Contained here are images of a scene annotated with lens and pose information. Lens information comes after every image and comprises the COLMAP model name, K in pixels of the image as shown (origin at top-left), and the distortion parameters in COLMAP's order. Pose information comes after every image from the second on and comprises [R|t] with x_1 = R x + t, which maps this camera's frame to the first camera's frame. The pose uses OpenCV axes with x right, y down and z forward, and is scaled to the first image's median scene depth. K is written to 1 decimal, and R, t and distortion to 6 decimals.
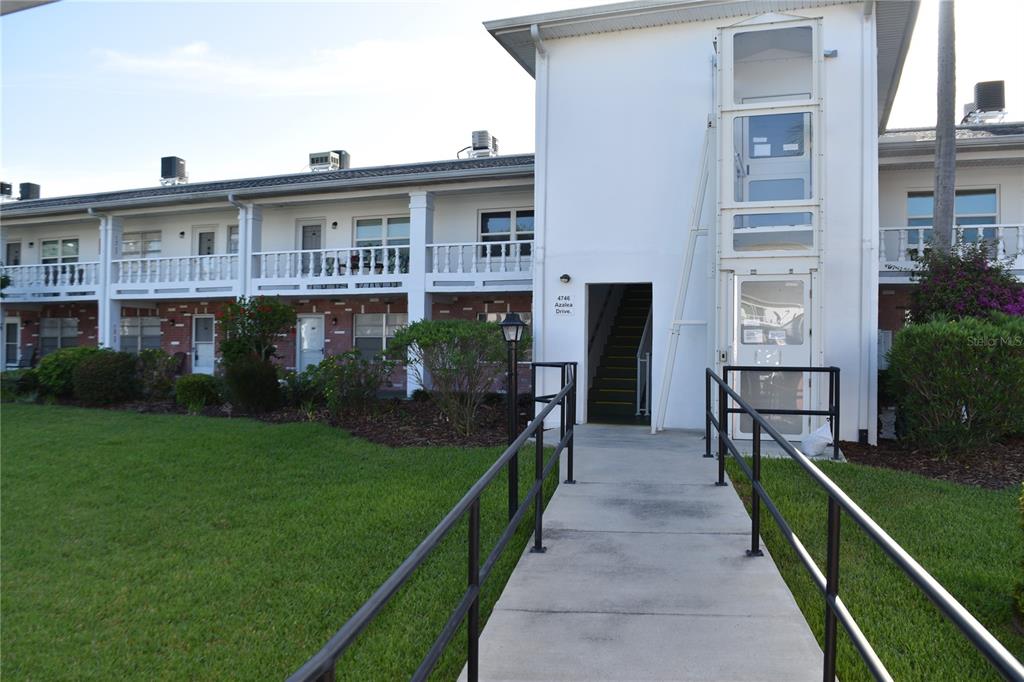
lens RADIAL K [[792.9, 0, 502.1], [0, 792.9, 345.0], [0, 0, 1]] dist [-0.101759, 0.018847]
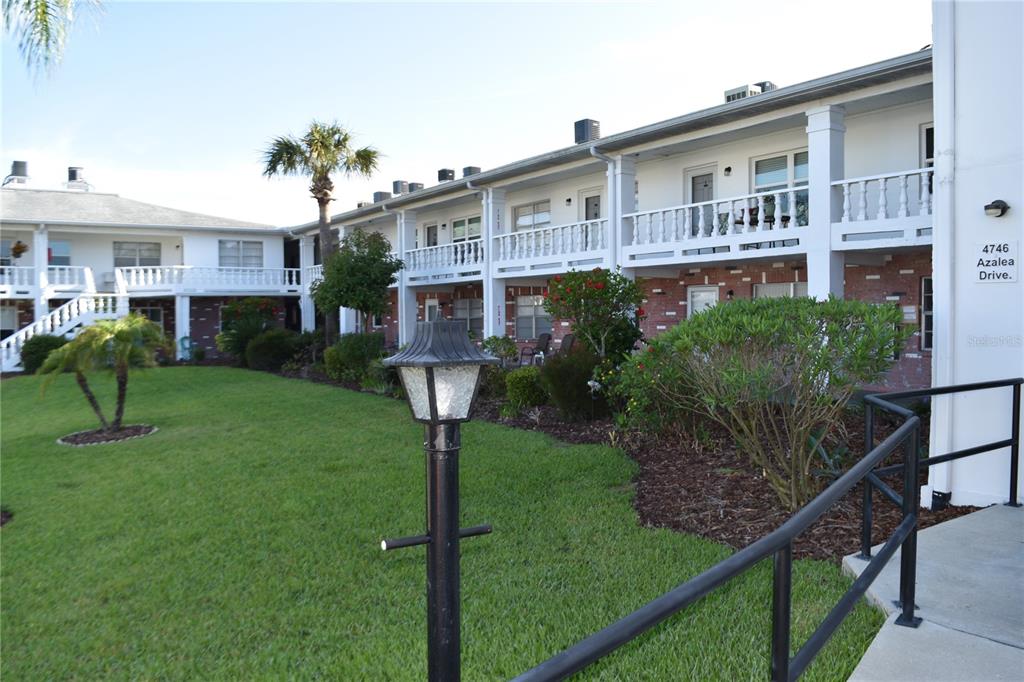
lens RADIAL K [[792.9, 0, 502.1], [0, 792.9, 345.0], [0, 0, 1]] dist [-0.101759, 0.018847]
pose [[0.811866, 0.001974, -0.583841, 0.058239], [0.022410, 0.999152, 0.034541, -0.012343], [0.583414, -0.041127, 0.811133, 0.238509]]
